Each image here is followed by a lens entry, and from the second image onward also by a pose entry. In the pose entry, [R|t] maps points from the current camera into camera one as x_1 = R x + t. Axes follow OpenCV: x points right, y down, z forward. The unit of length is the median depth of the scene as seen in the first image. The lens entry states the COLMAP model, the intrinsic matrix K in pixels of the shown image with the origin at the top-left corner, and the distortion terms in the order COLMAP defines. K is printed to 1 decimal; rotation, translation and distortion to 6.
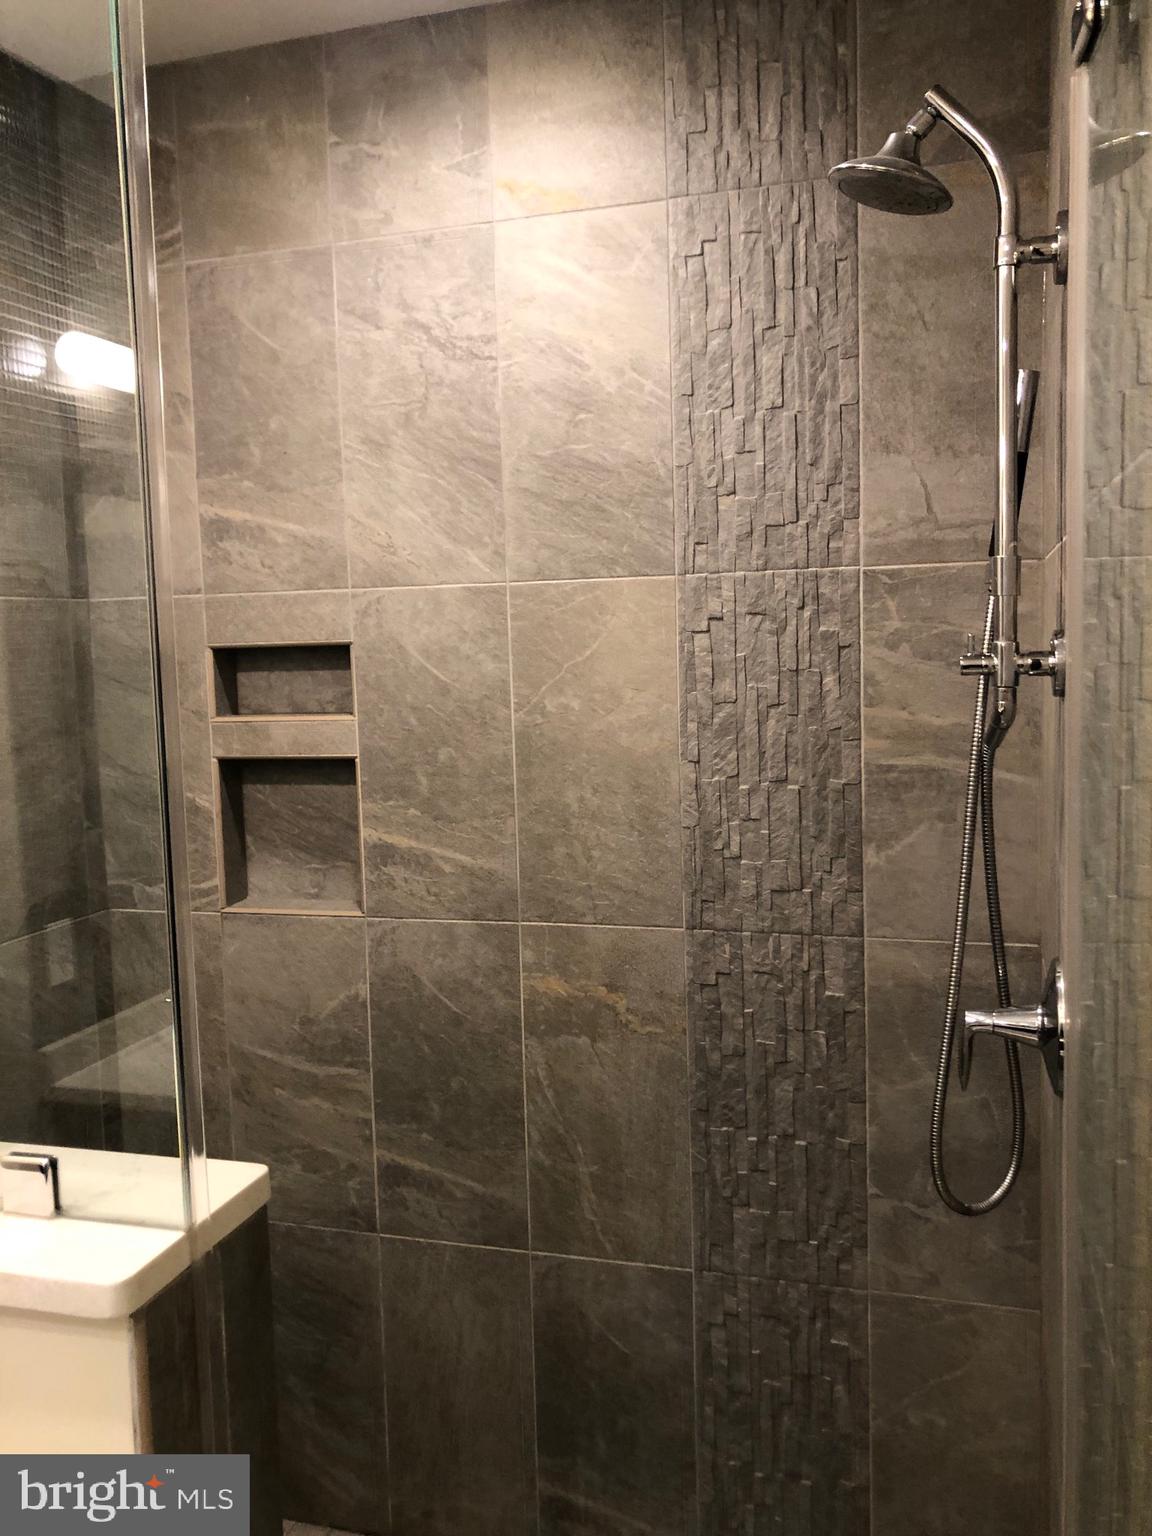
lens RADIAL K [[1272.5, 0, 574.8], [0, 1272.5, 723.5], [0, 0, 1]] dist [0.004304, -0.001289]
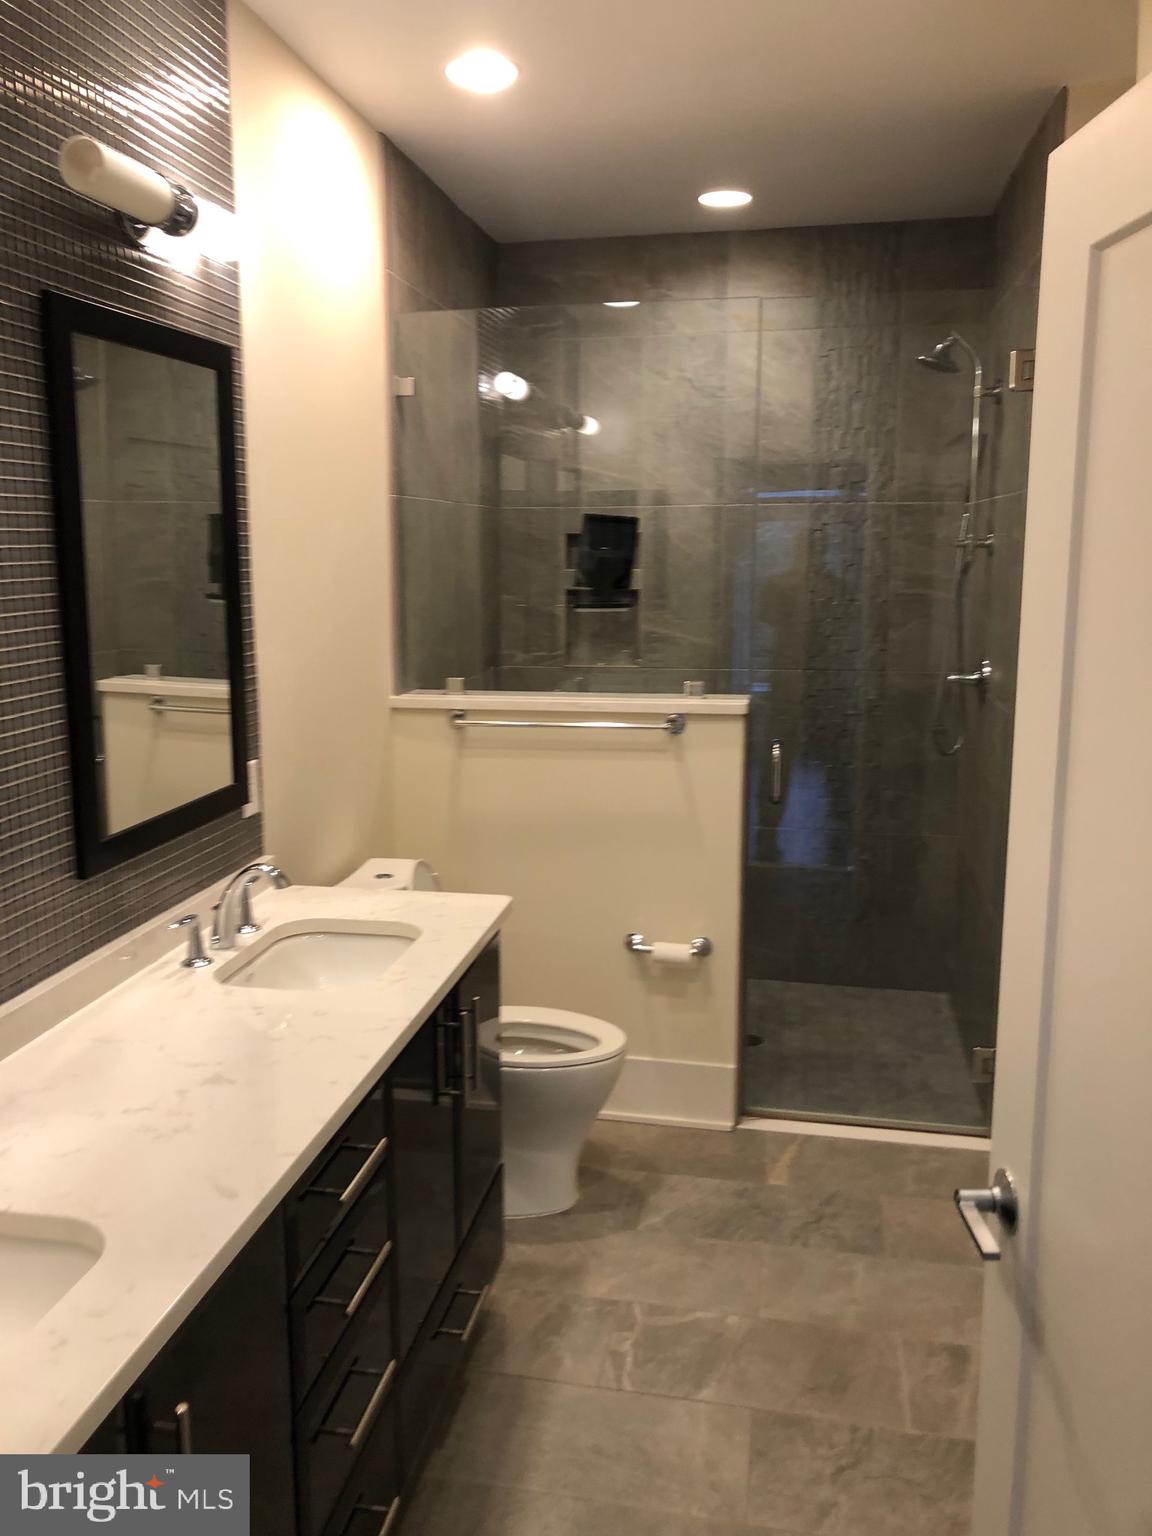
lens RADIAL K [[1277.2, 0, 567.6], [0, 1277.2, 736.7], [0, 0, 1]] dist [0.000454, -0.007027]
pose [[0.993018, 0.002512, 0.117939, -0.578623], [-0.012344, 0.996497, 0.082714, 0.103229], [-0.117318, -0.083592, 0.989570, -1.129746]]
